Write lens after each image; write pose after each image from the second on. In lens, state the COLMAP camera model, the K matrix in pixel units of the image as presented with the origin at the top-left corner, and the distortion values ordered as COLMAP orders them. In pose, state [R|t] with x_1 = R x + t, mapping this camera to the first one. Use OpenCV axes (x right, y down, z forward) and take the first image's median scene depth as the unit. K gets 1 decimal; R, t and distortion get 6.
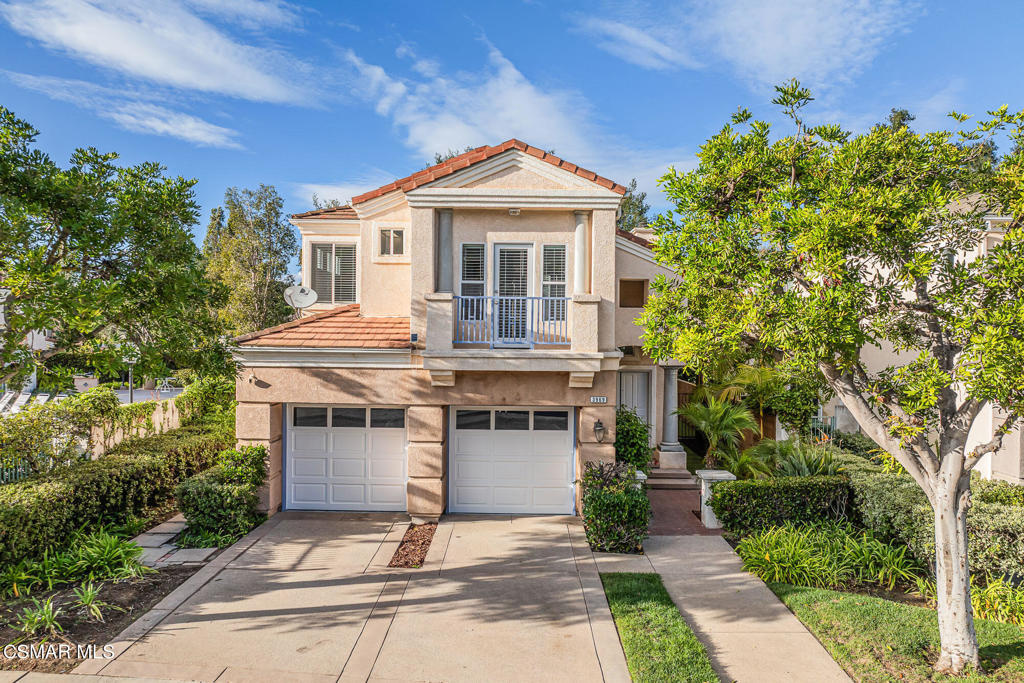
lens RADIAL K [[719.9, 0, 513.7], [0, 719.9, 339.0], [0, 0, 1]] dist [-0.036394, 0.004107]
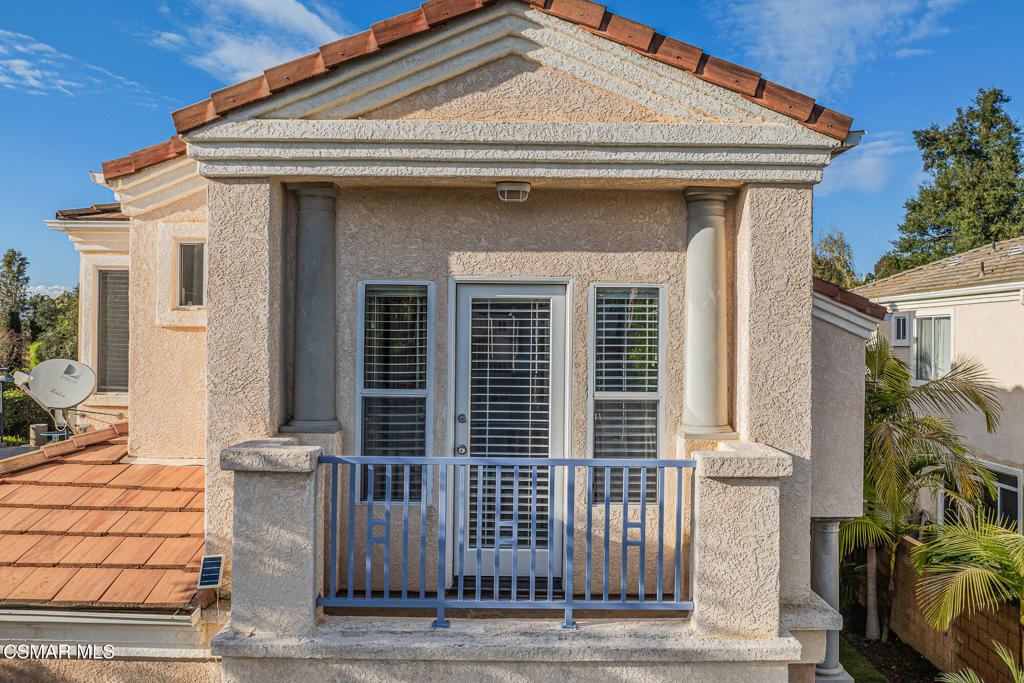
lens RADIAL K [[719.9, 0, 511.7], [0, 719.9, 340.1], [0, 0, 1]] dist [-0.036394, 0.004107]
pose [[0.999988, 0.000525, -0.004881, 0.002029], [-0.000582, 0.999931, -0.011704, -0.102485], [0.004875, 0.011707, 0.999920, 0.658332]]
